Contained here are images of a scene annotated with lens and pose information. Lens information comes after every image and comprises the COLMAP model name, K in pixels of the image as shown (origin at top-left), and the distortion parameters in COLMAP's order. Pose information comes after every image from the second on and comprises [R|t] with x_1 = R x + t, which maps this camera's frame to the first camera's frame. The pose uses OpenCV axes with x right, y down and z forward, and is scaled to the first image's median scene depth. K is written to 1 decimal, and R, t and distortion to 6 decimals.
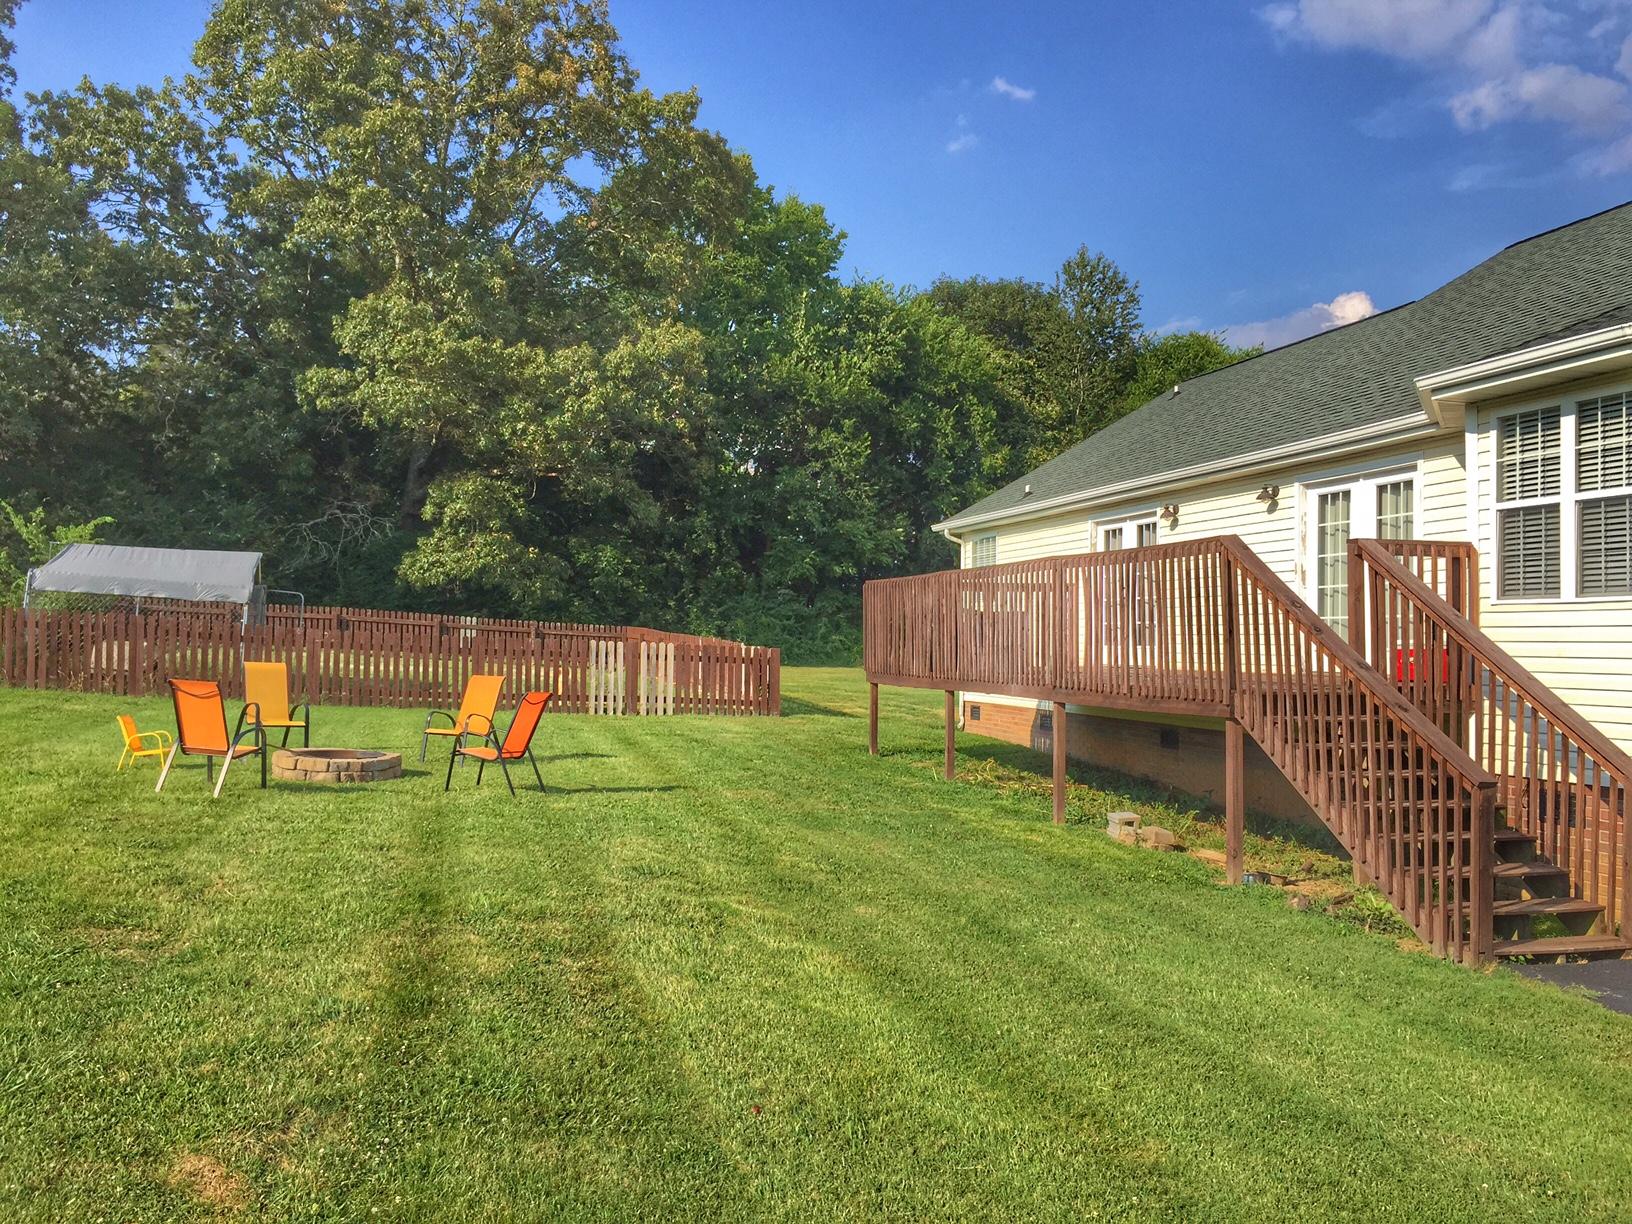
lens RADIAL K [[1393.9, 0, 819.4], [0, 1393.9, 610.5], [0, 0, 1]] dist [0.082422, -0.097859]
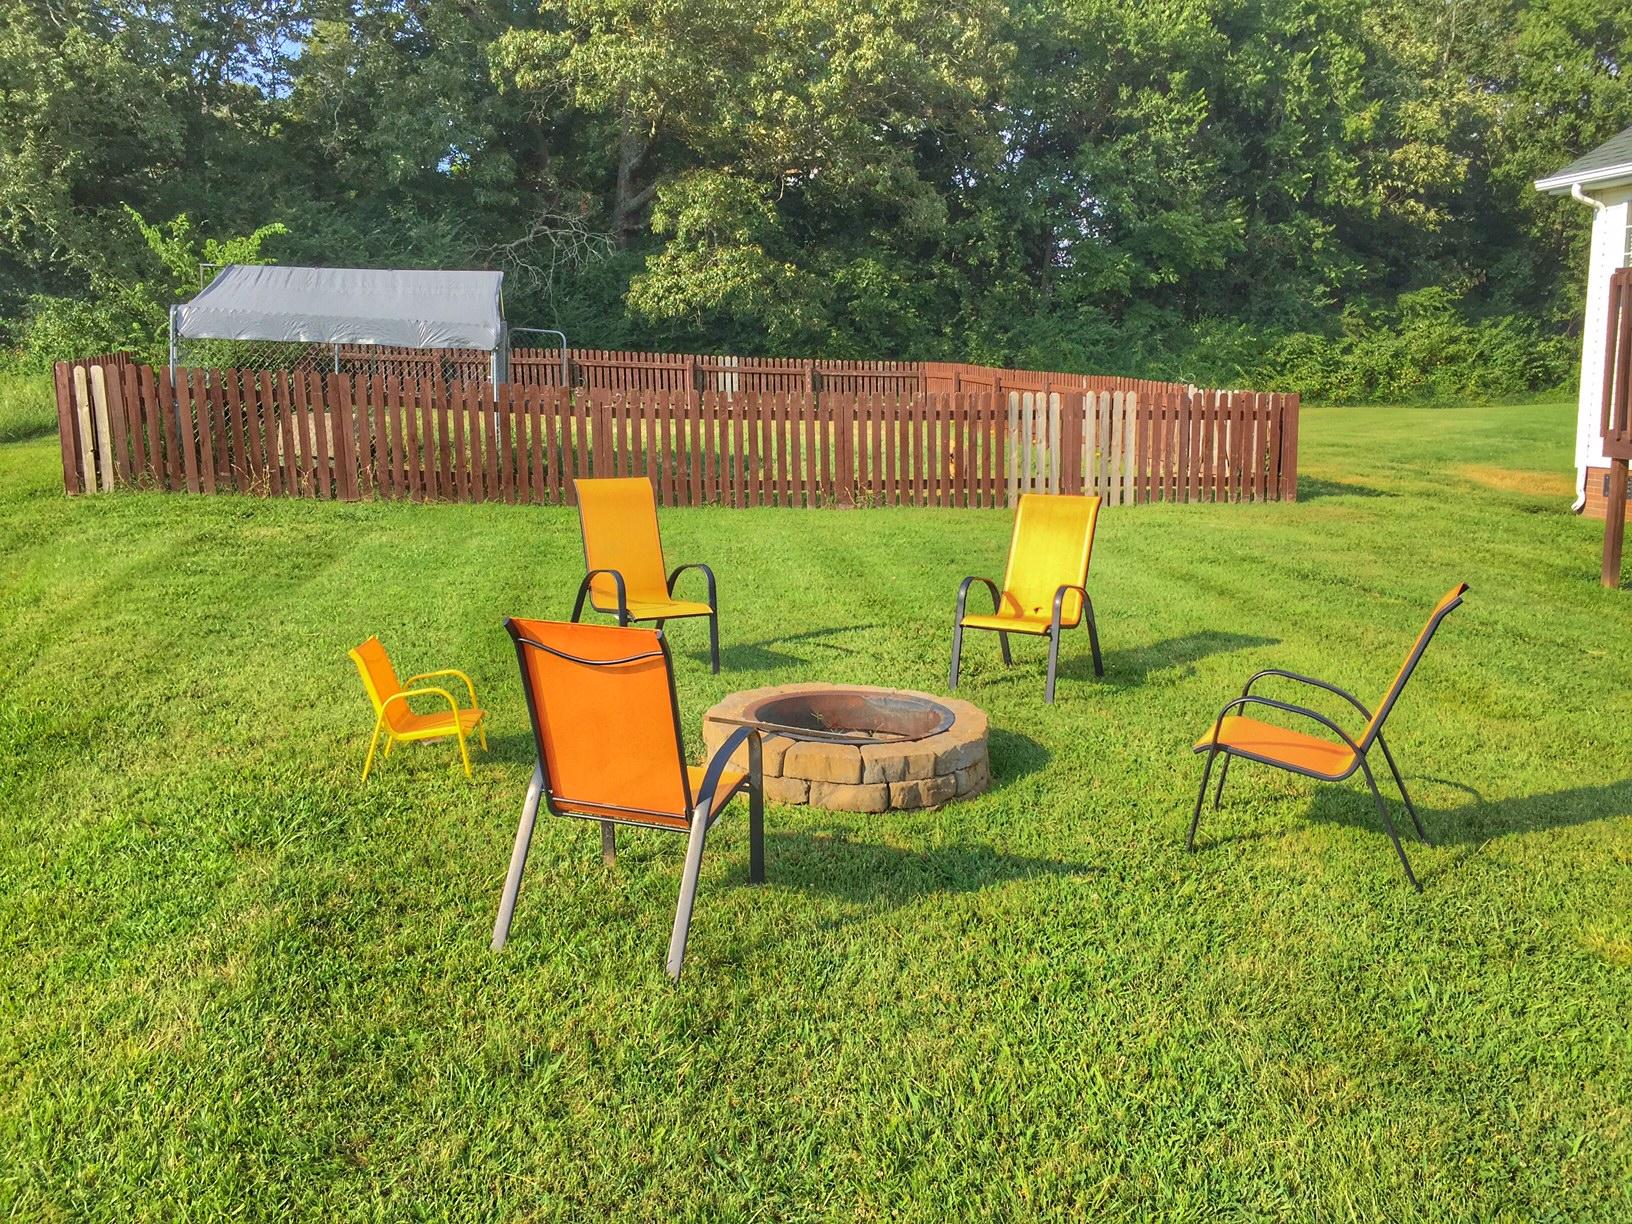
lens RADIAL K [[1393.9, 0, 821.7], [0, 1393.9, 605.6], [0, 0, 1]] dist [0.082422, -0.097859]
pose [[0.993264, -0.012429, -0.115203, -0.102882], [0.034030, 0.981677, 0.187488, -0.003124], [0.110762, -0.190146, 0.975488, 0.203785]]
